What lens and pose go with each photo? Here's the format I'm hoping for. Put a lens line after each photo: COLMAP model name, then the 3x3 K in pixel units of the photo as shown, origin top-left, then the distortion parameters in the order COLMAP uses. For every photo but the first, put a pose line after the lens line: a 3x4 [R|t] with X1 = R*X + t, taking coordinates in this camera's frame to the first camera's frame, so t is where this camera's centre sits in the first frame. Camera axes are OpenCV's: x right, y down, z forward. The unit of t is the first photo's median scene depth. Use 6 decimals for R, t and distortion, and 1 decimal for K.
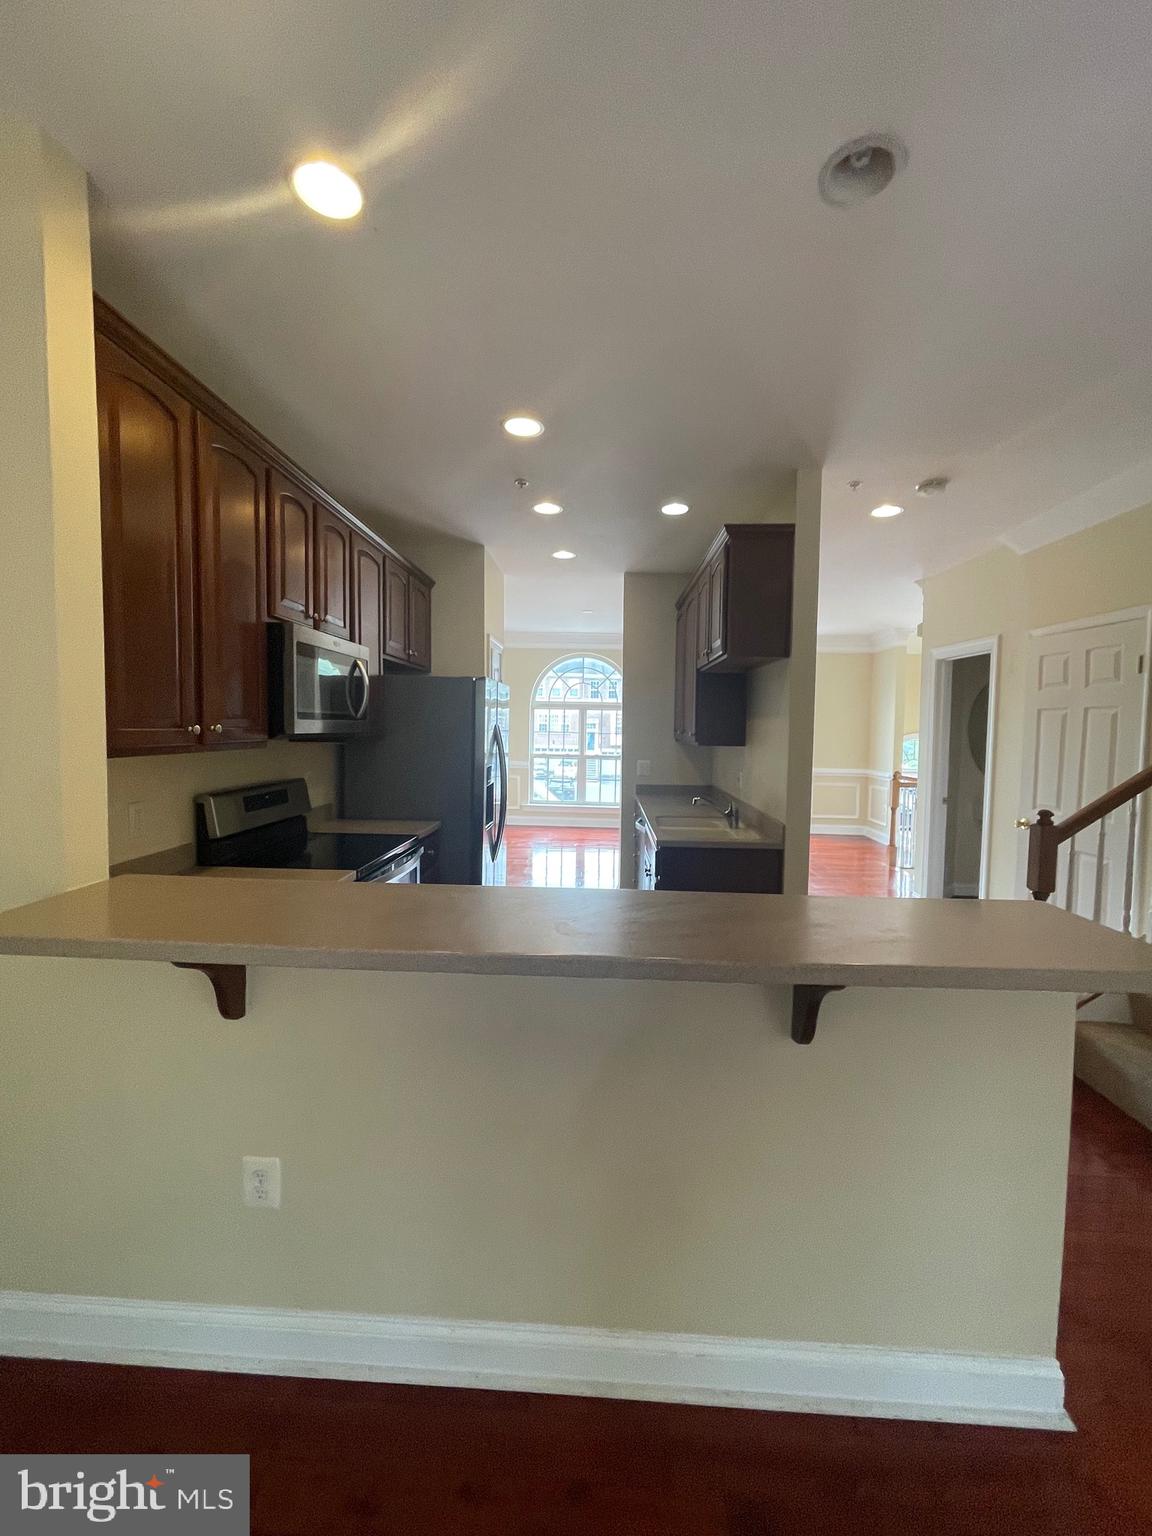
lens RADIAL K [[635.9, 0, 580.6], [0, 635.9, 756.6], [0, 0, 1]] dist [0.000013, -0.000096]
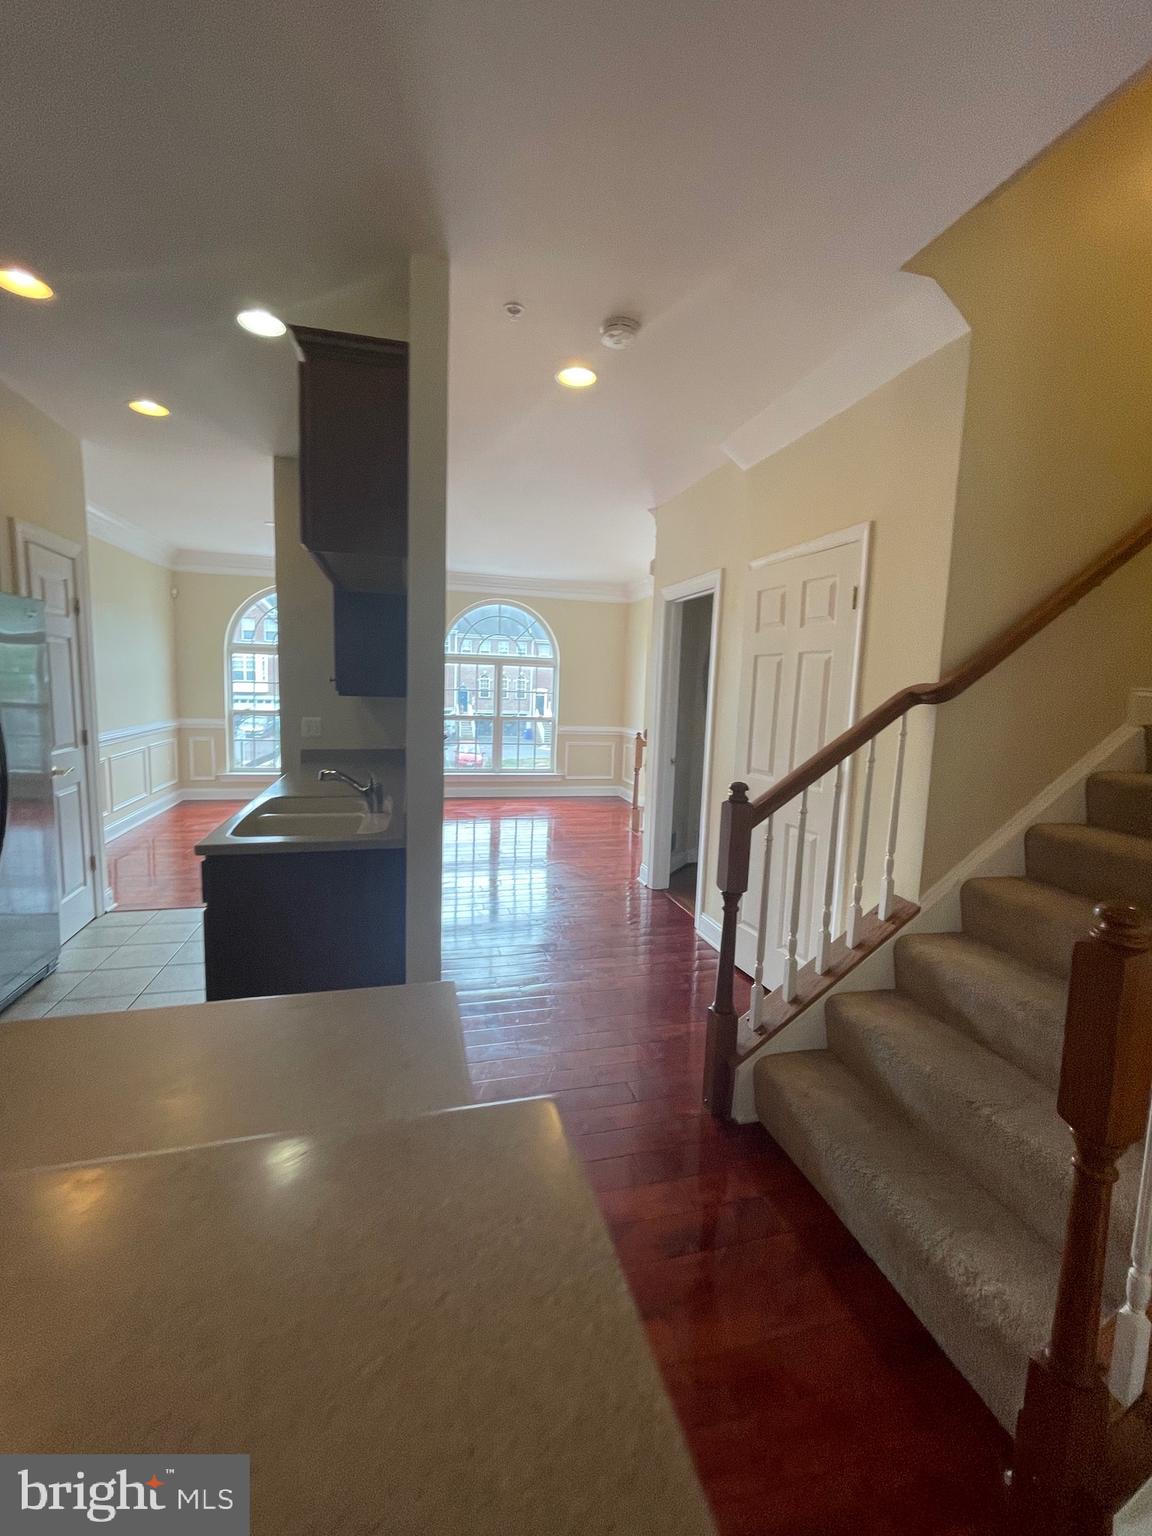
lens RADIAL K [[636.4, 0, 573.6], [0, 636.4, 760.1], [0, 0, 1]] dist [0.000812, -0.000445]
pose [[0.956881, -0.019390, 0.289834, 0.254066], [-0.001331, 0.997467, 0.071125, 0.003723], [-0.290479, -0.068443, 0.954431, 0.267952]]
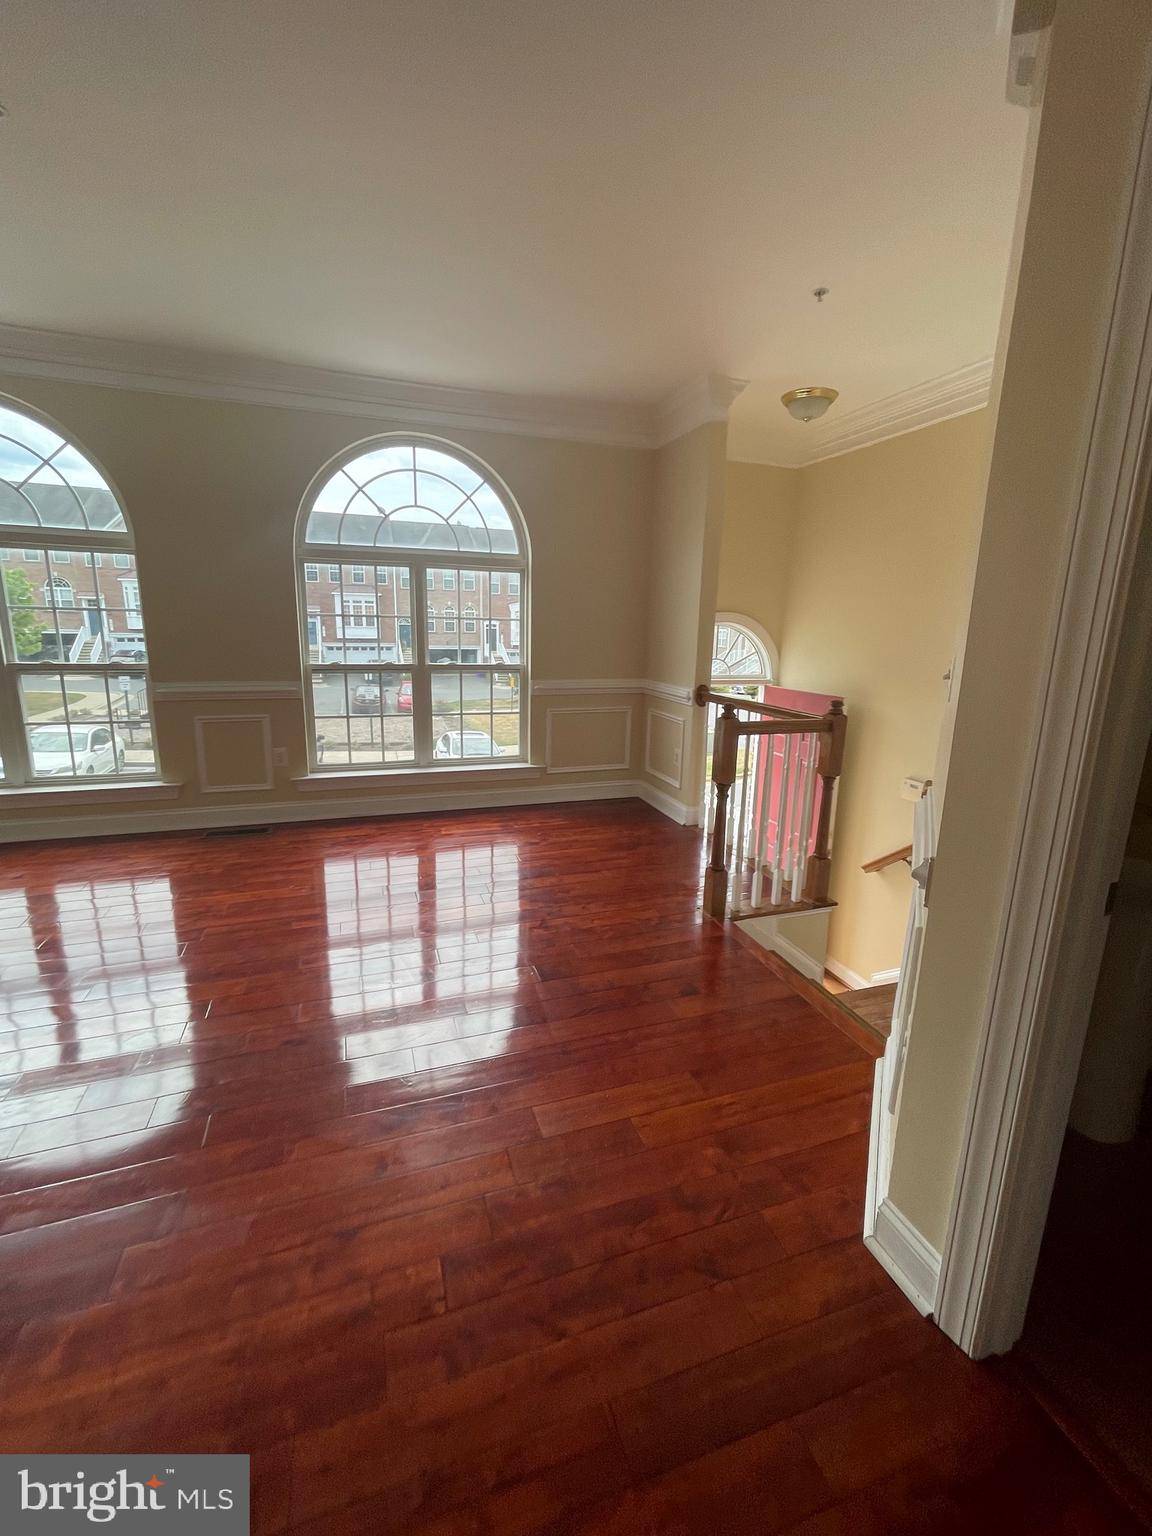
lens RADIAL K [[627.0, 0, 578.4], [0, 627.0, 751.0], [0, 0, 1]] dist [-0.001436, 0.000143]
pose [[0.928364, -0.075112, 0.364003, 0.479492], [0.015444, 0.986317, 0.164137, -0.019663], [-0.371351, -0.146757, 0.916821, 1.251004]]
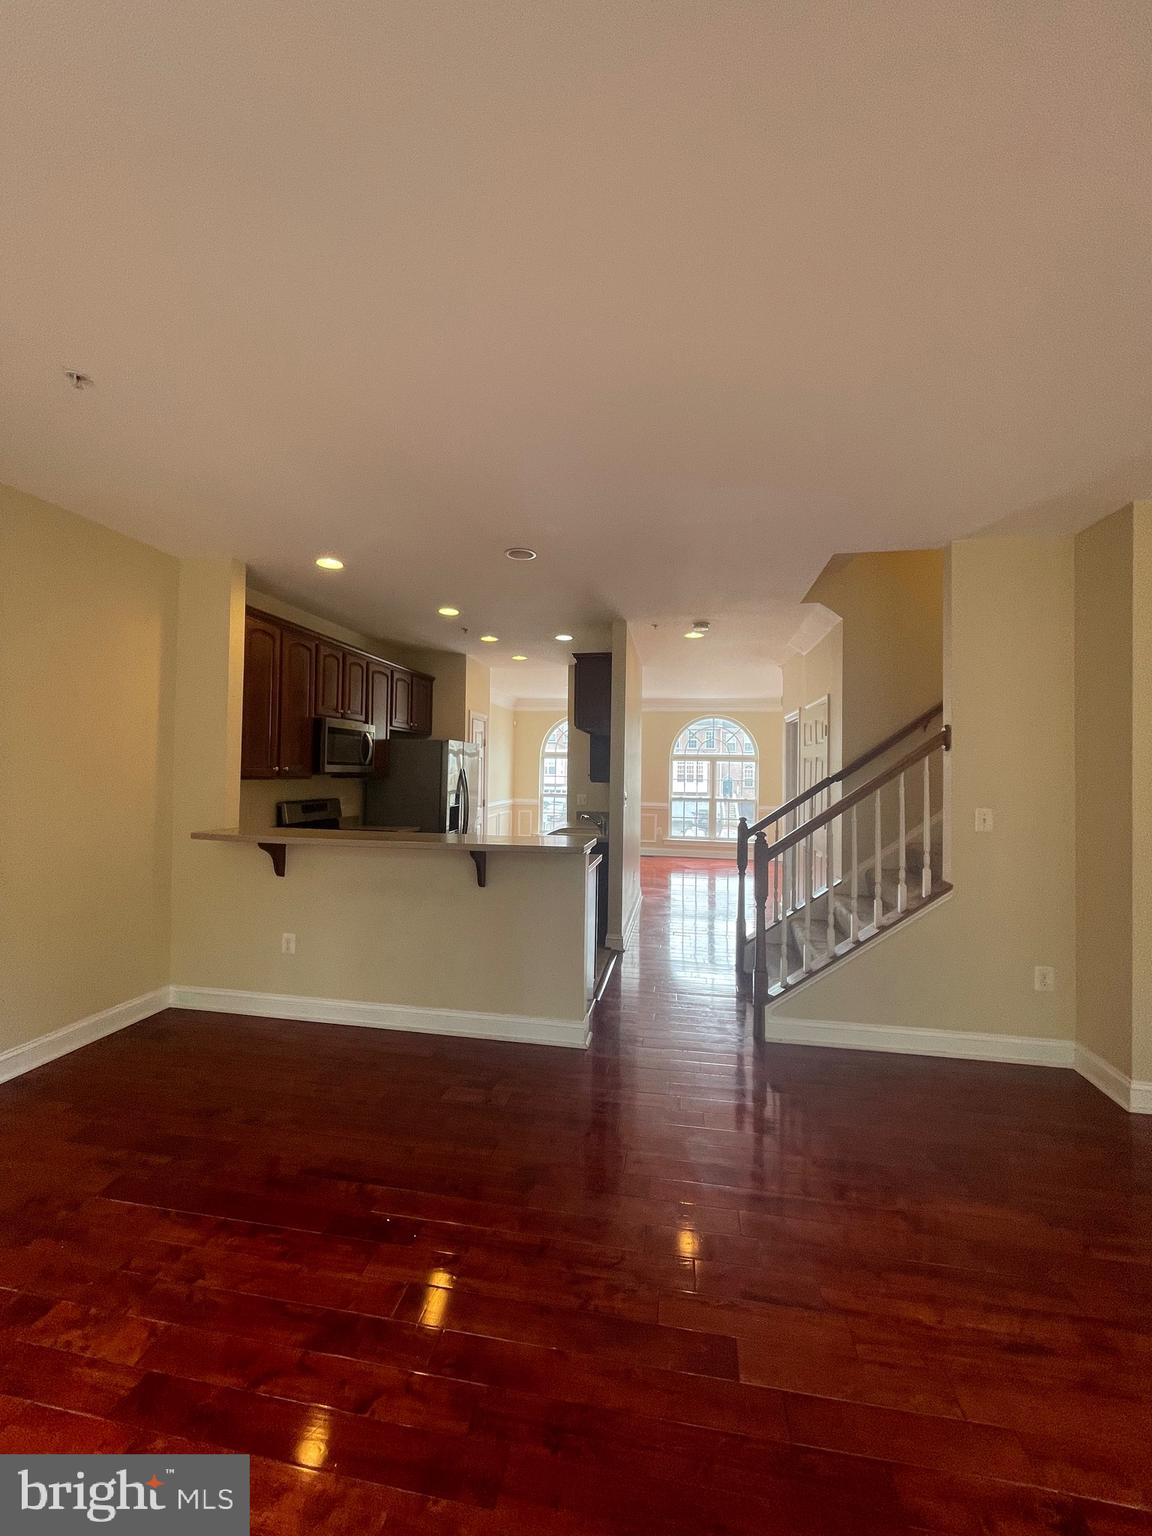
lens RADIAL K [[621.9, 0, 580.8], [0, 621.9, 754.1], [0, 0, 1]] dist [-0.000739, -0.000019]
pose [[0.991937, -0.004068, -0.126664, 0.396094], [-0.006087, 0.996802, -0.079685, 0.038926], [0.126583, 0.079813, 0.988740, -0.557429]]
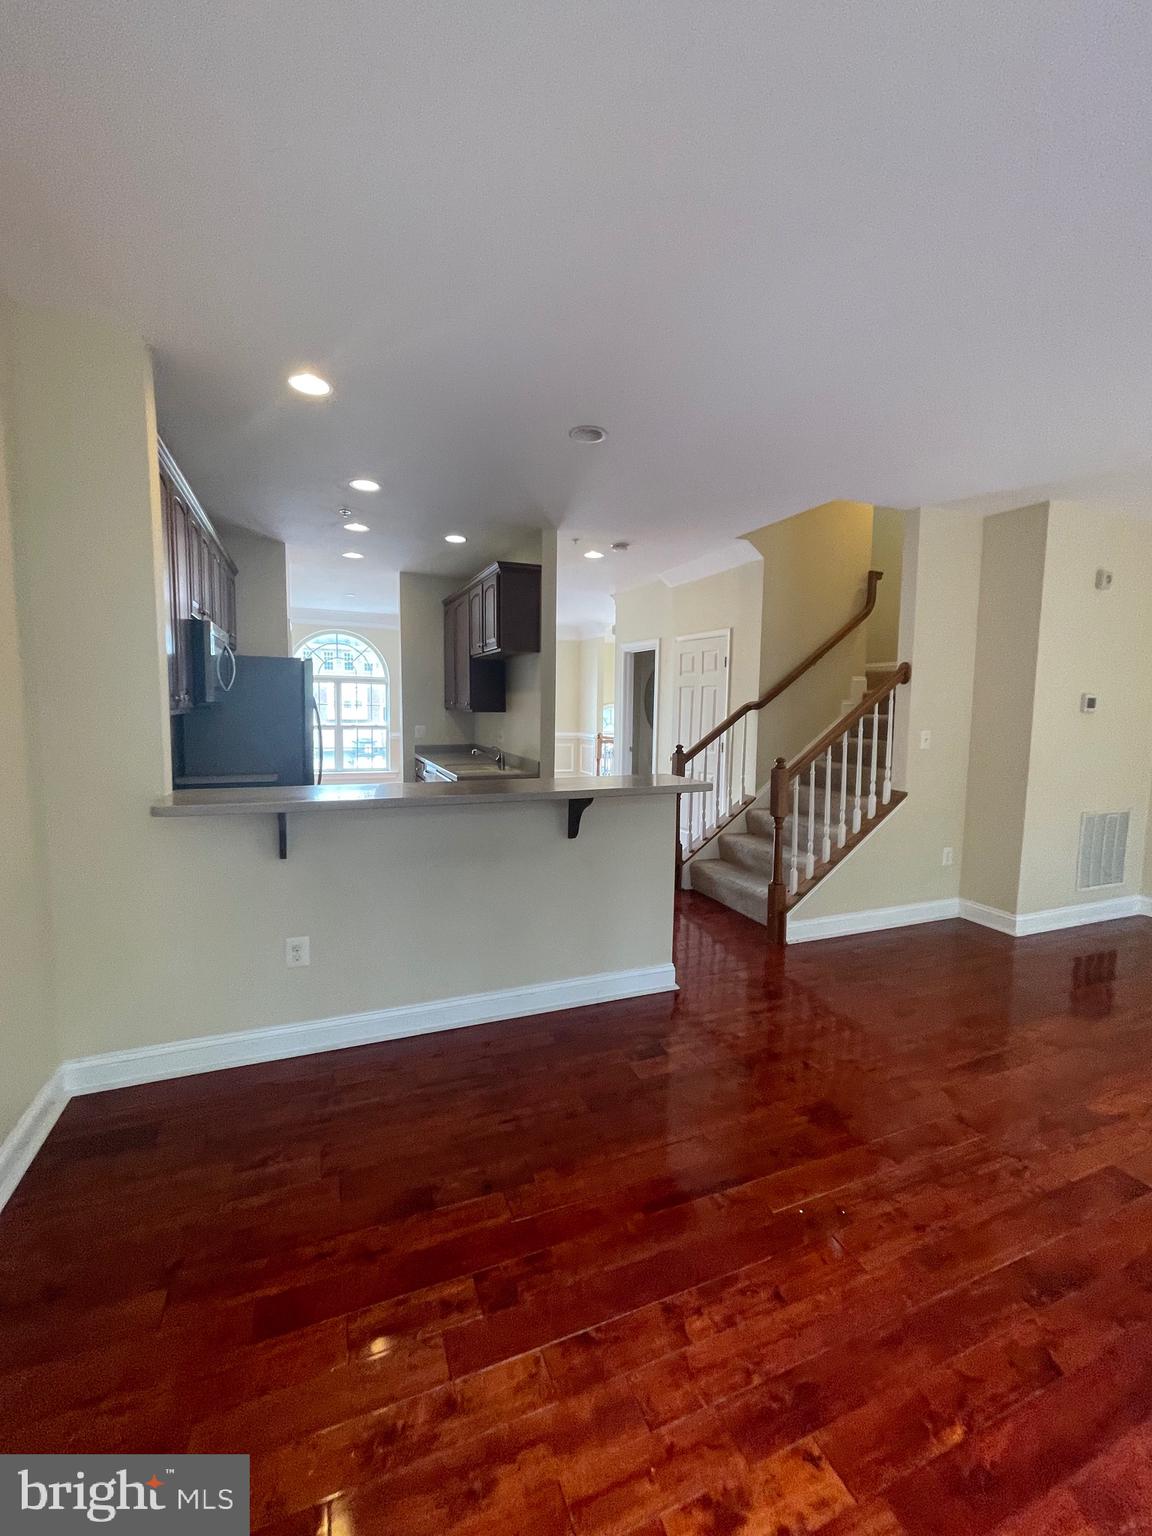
lens RADIAL K [[631.4, 0, 575.0], [0, 631.4, 757.2], [0, 0, 1]] dist [-0.012467, -0.000021]
pose [[0.908822, -0.039002, 0.415358, -0.200793], [0.020744, 0.998614, 0.048381, 0.021412], [-0.416669, -0.035353, 0.908371, -0.362299]]
